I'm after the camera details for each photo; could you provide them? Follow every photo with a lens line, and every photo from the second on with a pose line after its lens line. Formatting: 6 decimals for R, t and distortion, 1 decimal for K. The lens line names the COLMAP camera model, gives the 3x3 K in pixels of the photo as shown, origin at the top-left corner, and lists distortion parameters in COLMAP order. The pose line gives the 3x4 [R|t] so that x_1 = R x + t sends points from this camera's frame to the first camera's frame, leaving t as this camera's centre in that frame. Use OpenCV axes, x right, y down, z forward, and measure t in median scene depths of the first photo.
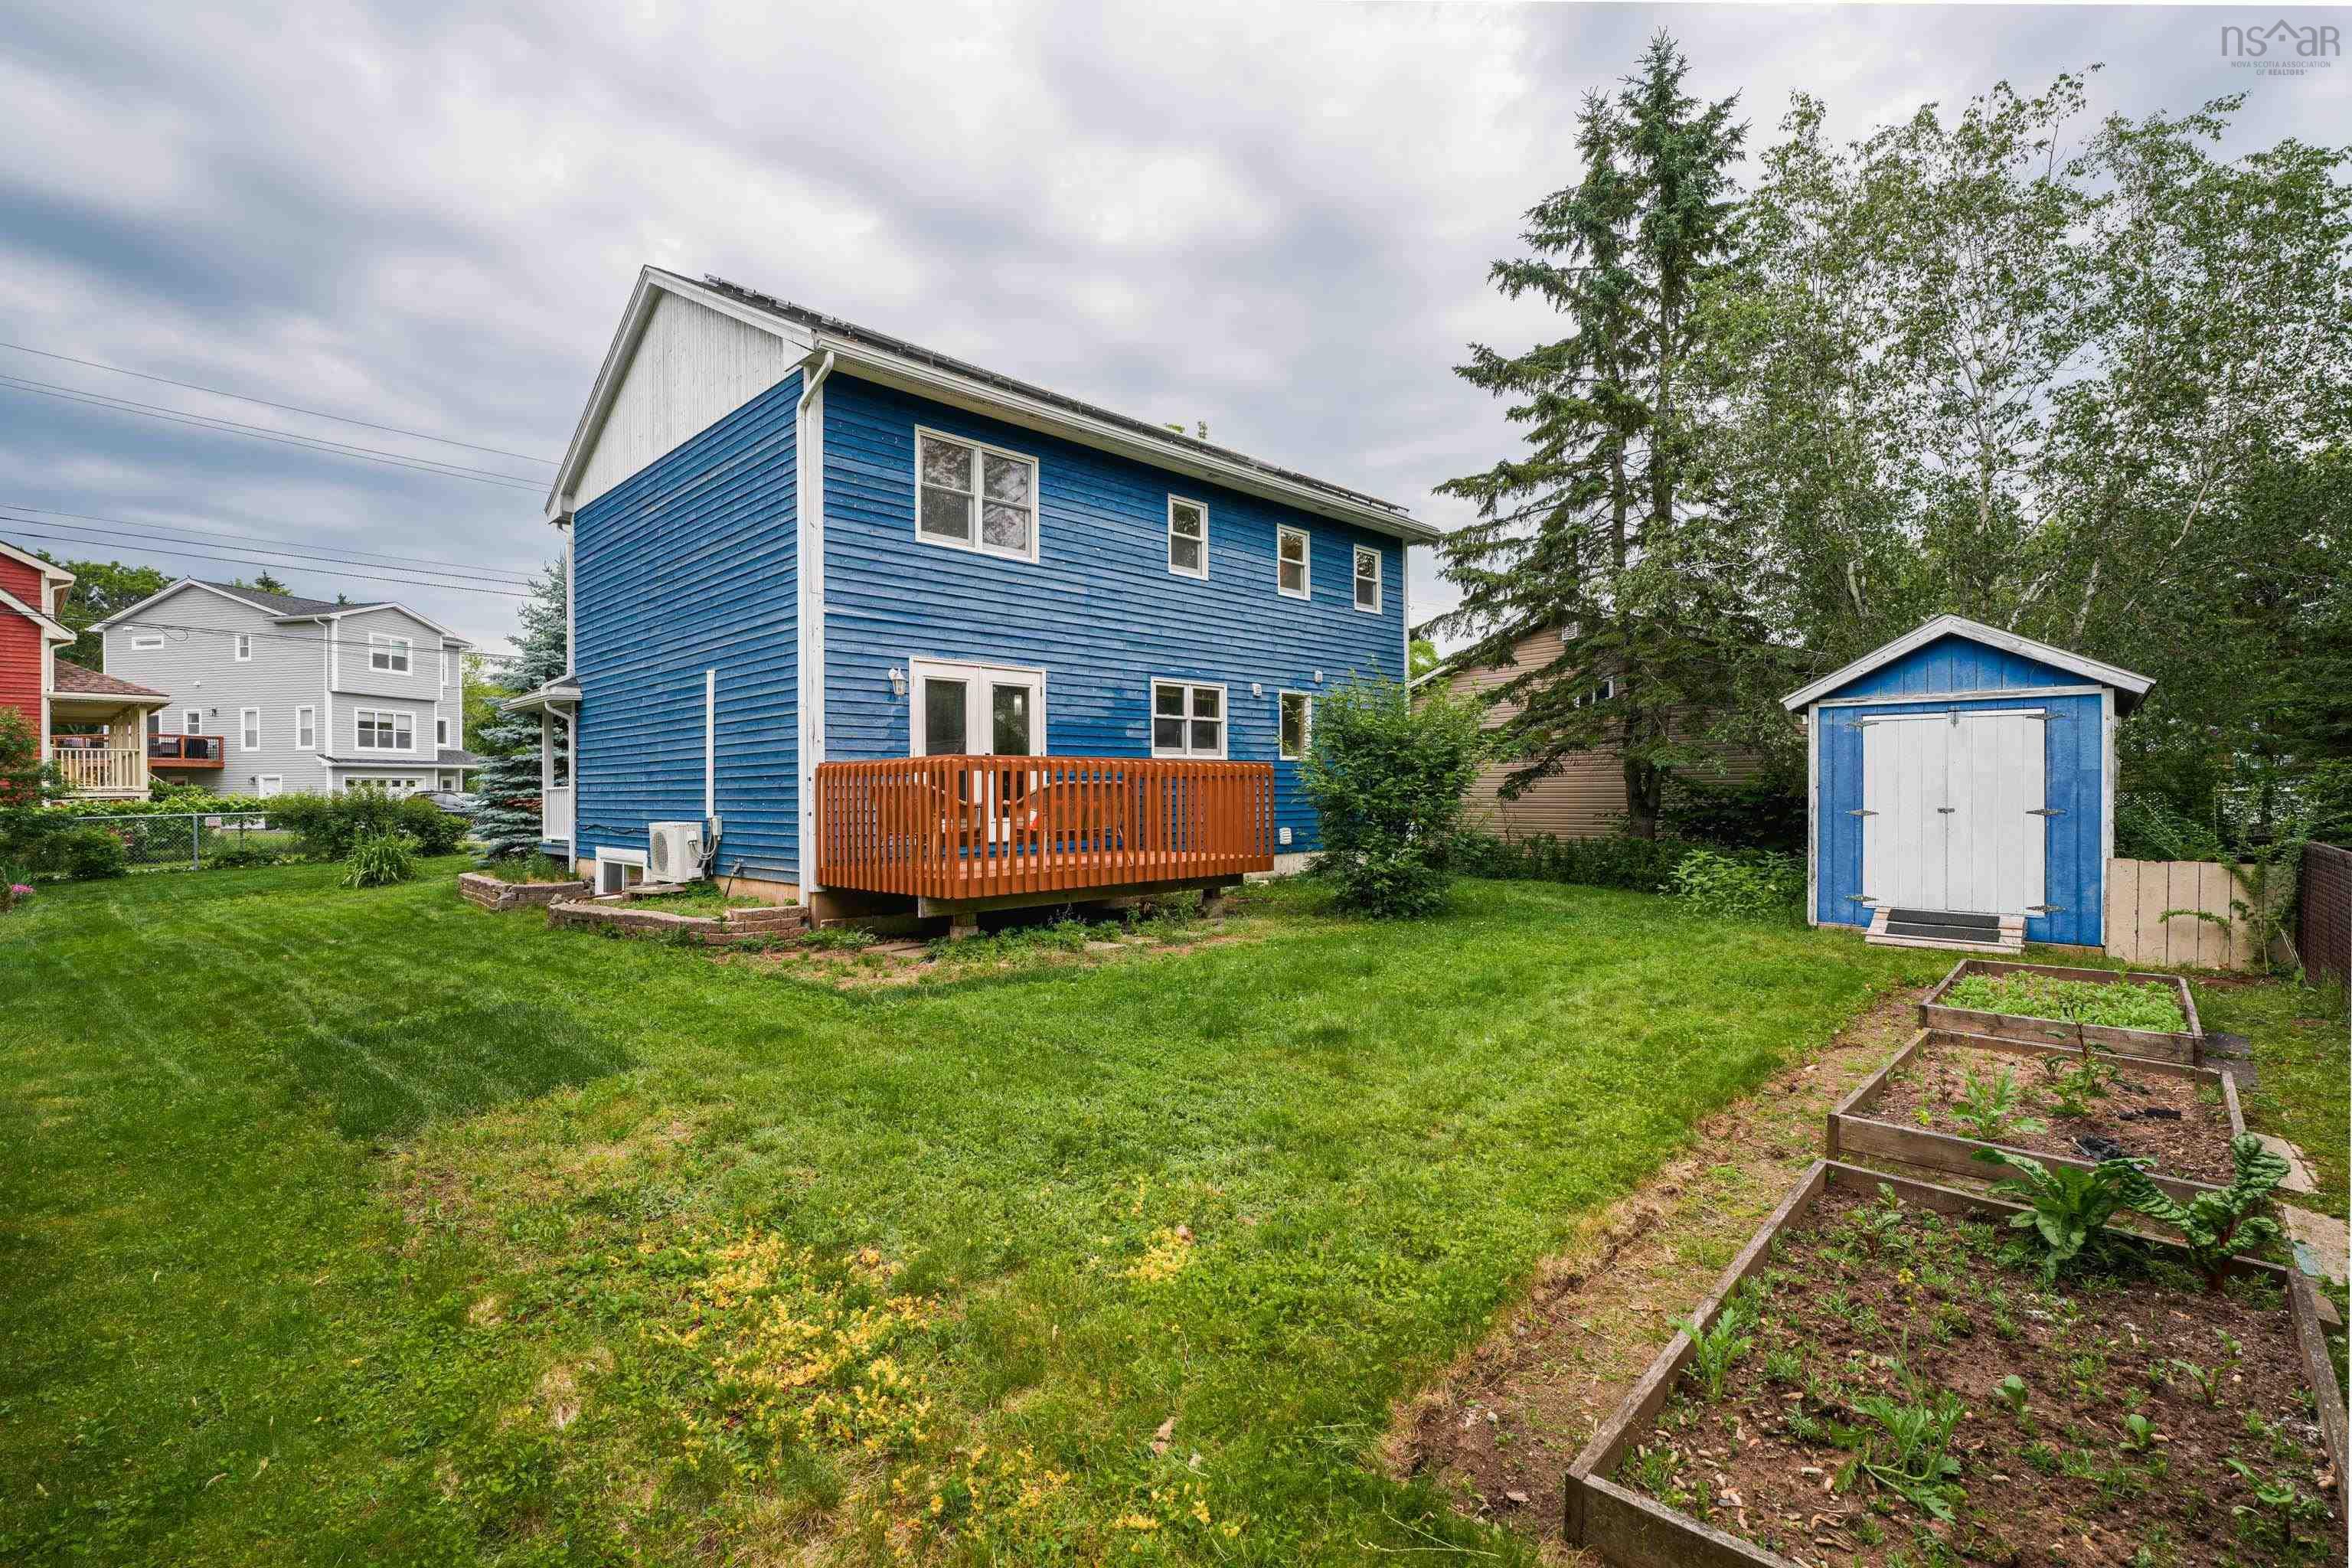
lens RADIAL K [[1045.4, 0, 1186.1], [0, 1045.4, 782.9], [0, 0, 1]] dist [-0.000829, -0.000161]
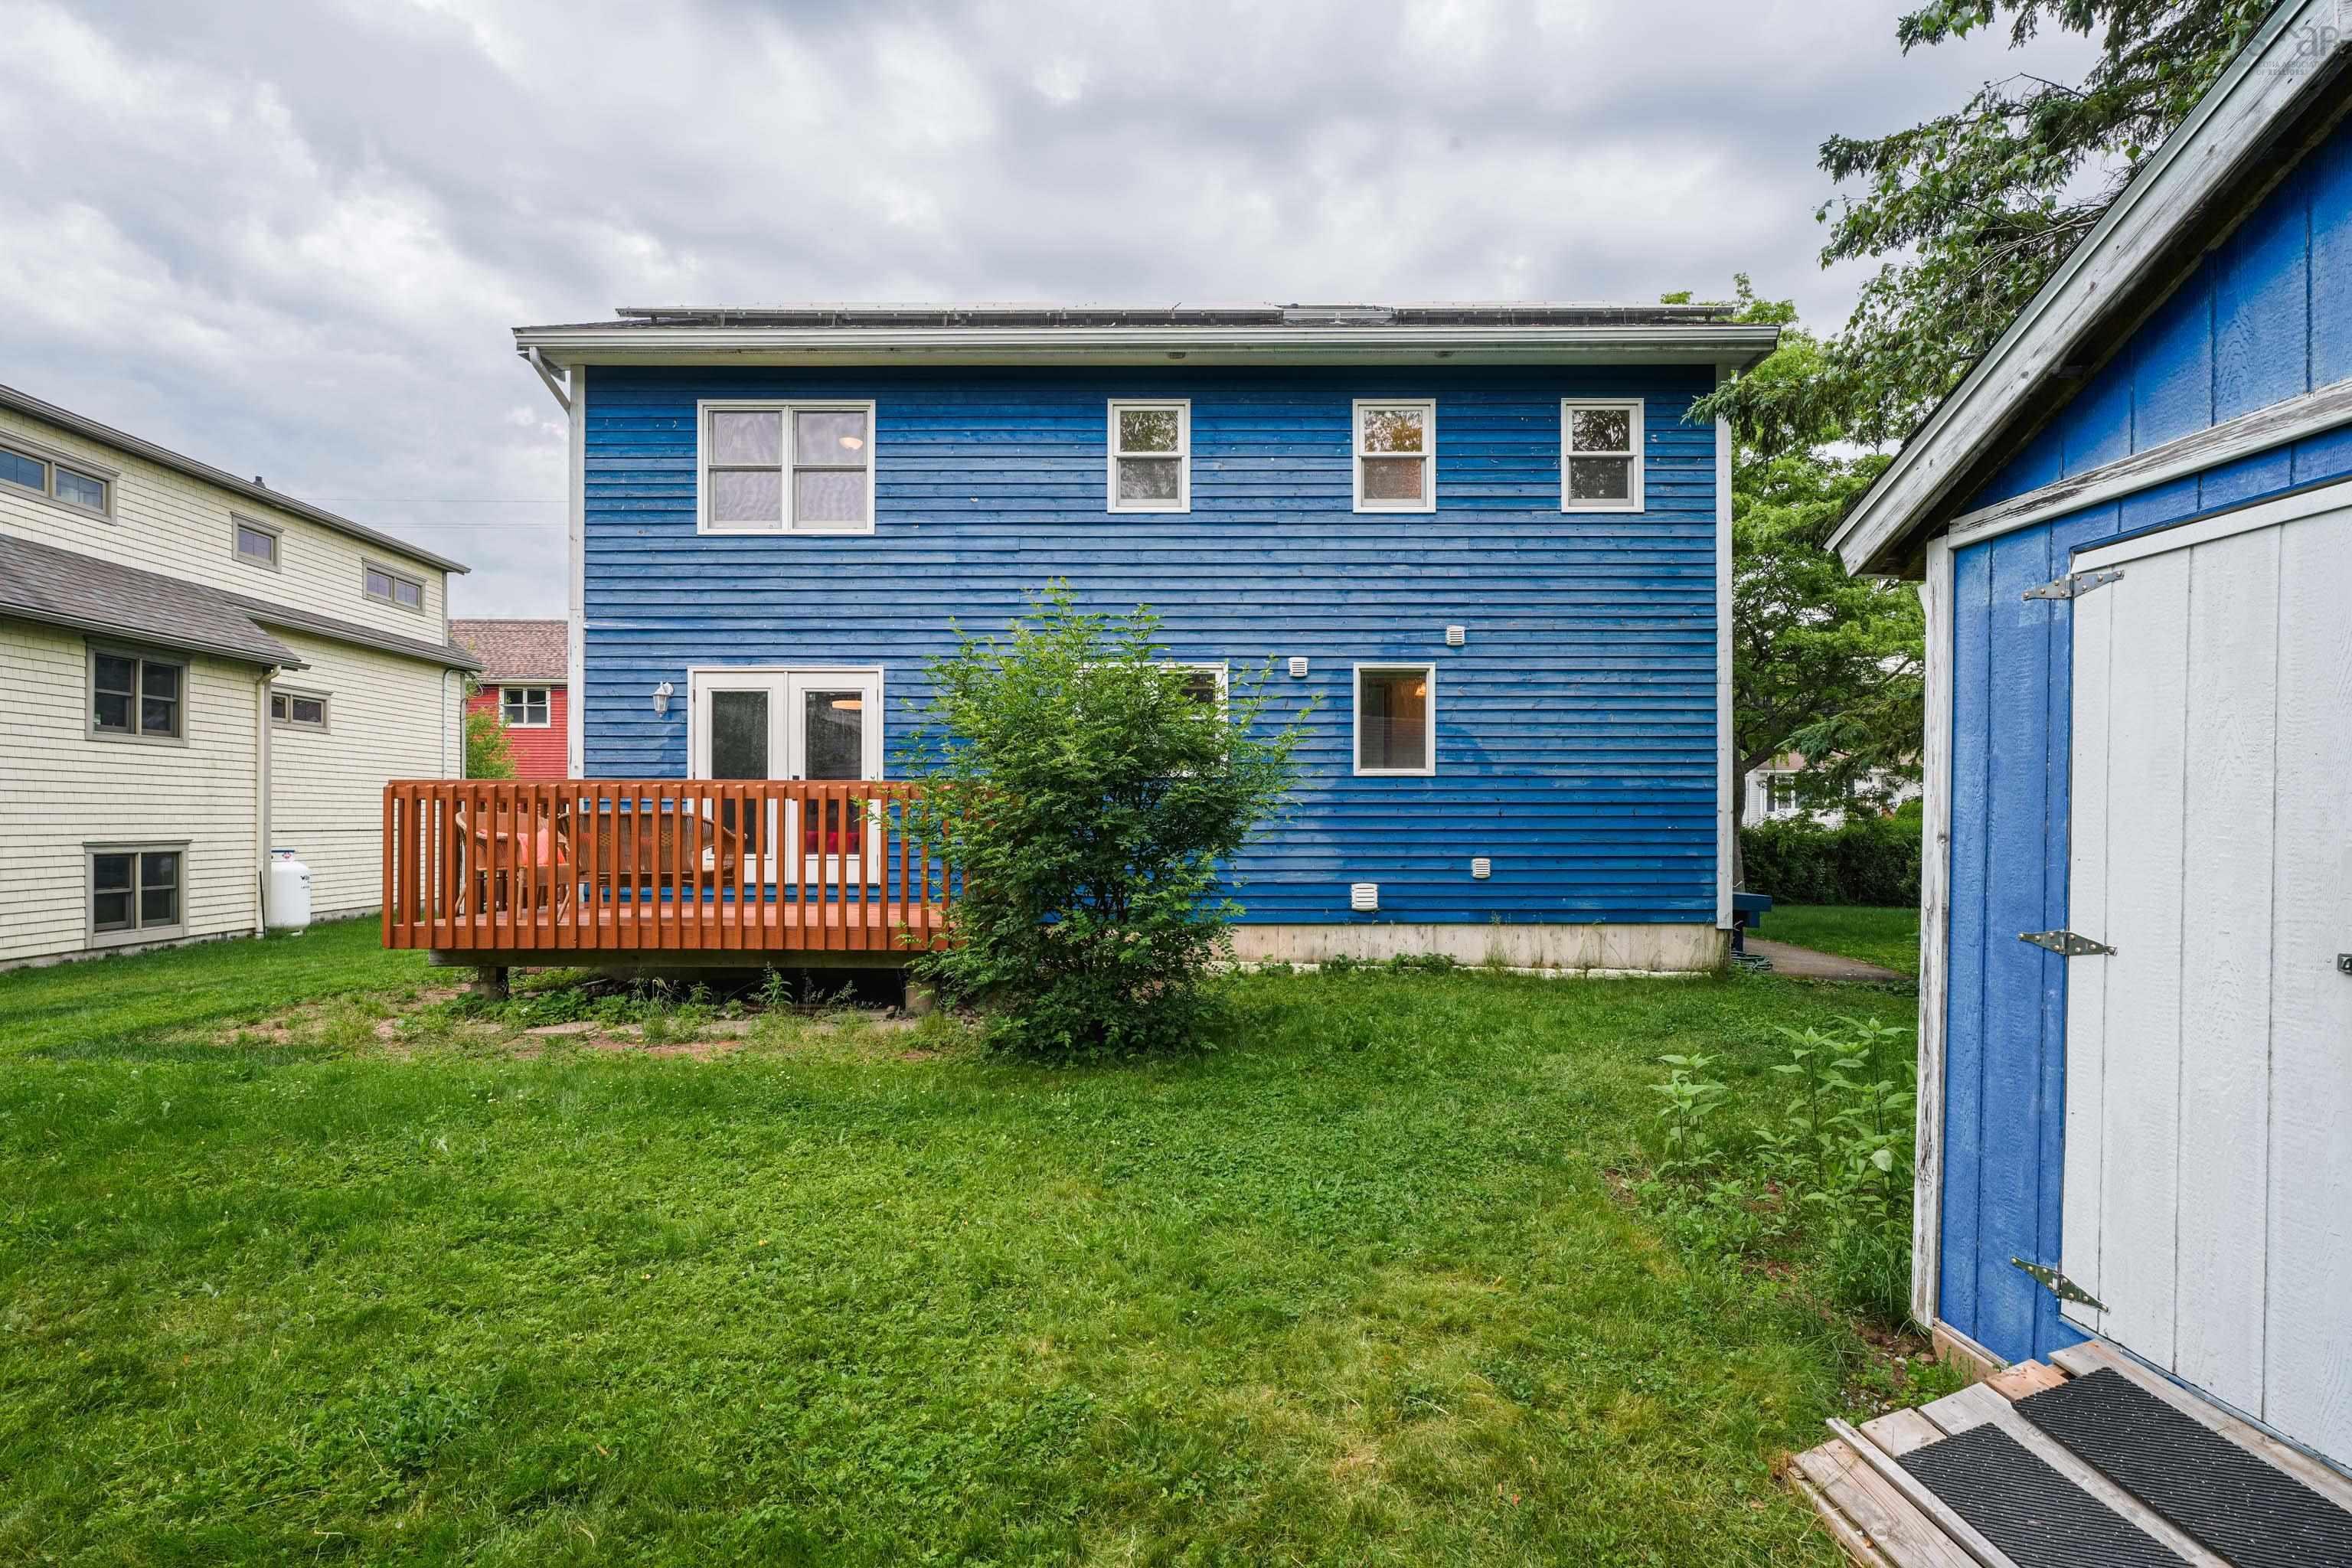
lens RADIAL K [[1072.6, 0, 1181.9], [0, 1072.6, 820.2], [0, 0, 1]] dist [-0.003486, -0.000451]
pose [[0.705303, 0.008561, -0.708855, 0.610224], [-0.000266, 0.999930, 0.011811, -0.003128], [0.708906, -0.008142, 0.705256, 0.603761]]
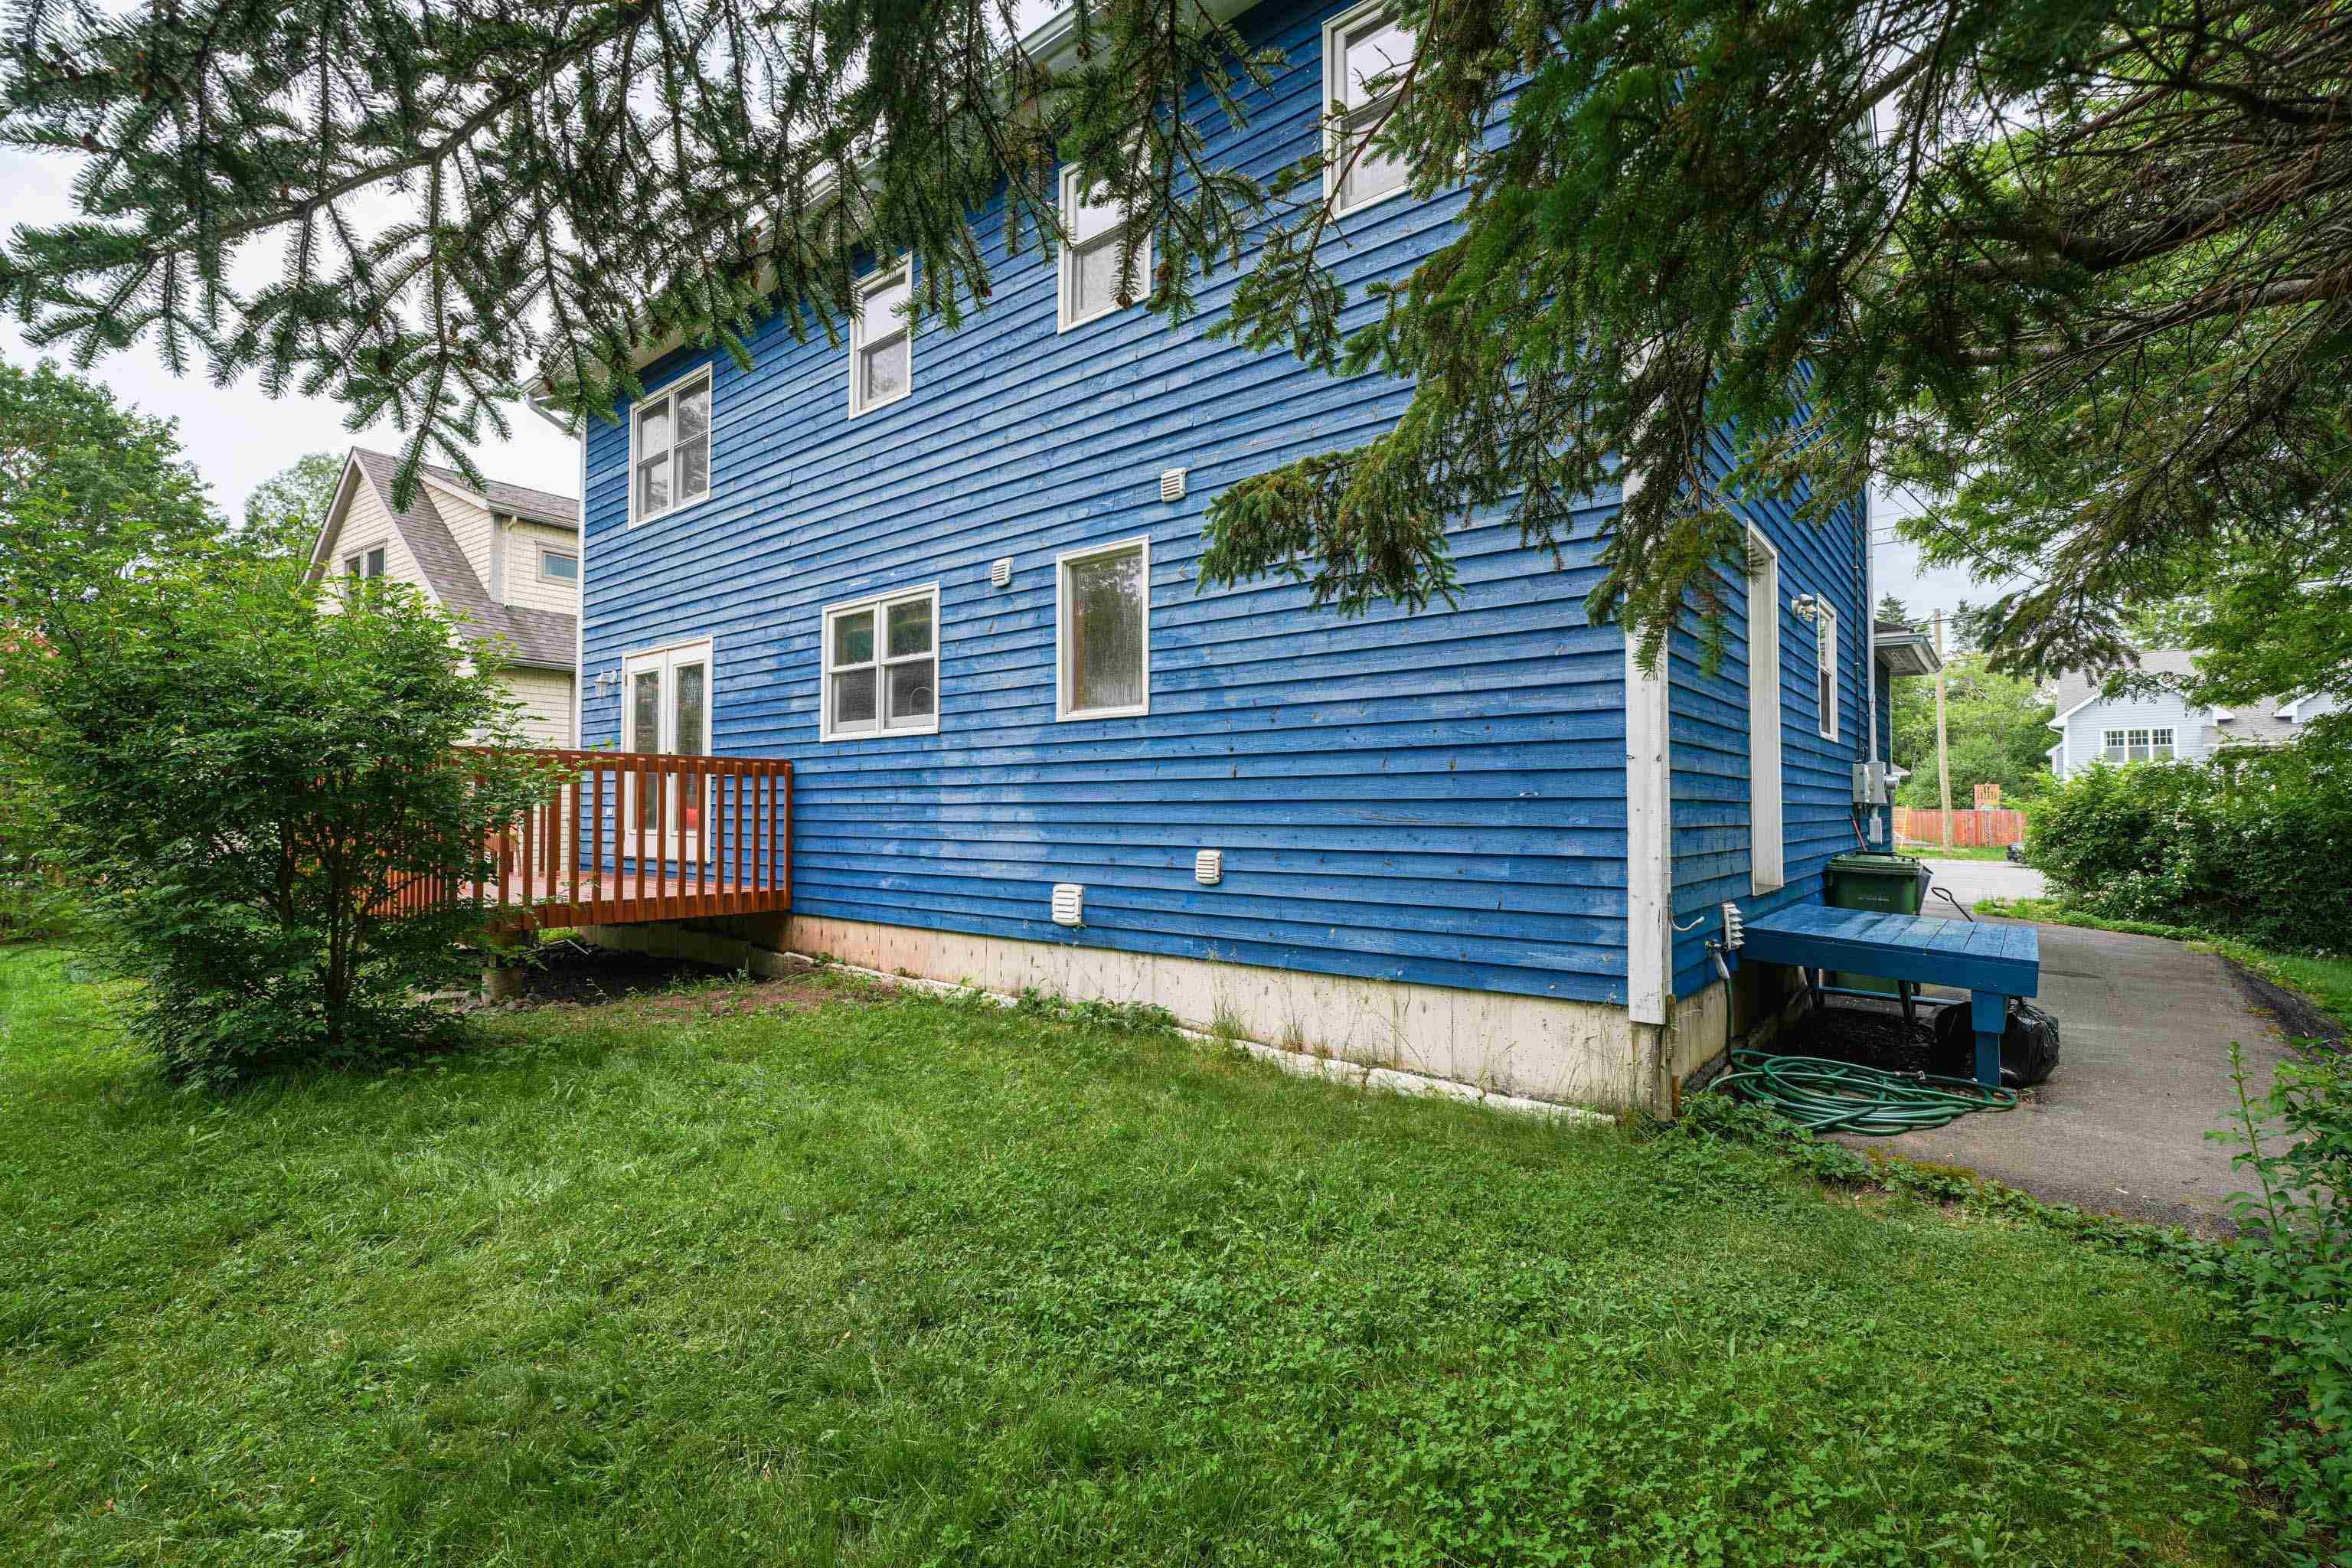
lens RADIAL K [[1045.4, 0, 1186.1], [0, 1045.4, 782.9], [0, 0, 1]] dist [-0.000829, -0.000161]
pose [[0.095023, -0.020887, -0.995256, 0.660107], [0.004606, 0.999778, -0.020543, 0.015467], [0.995464, -0.002632, 0.095098, 1.298576]]
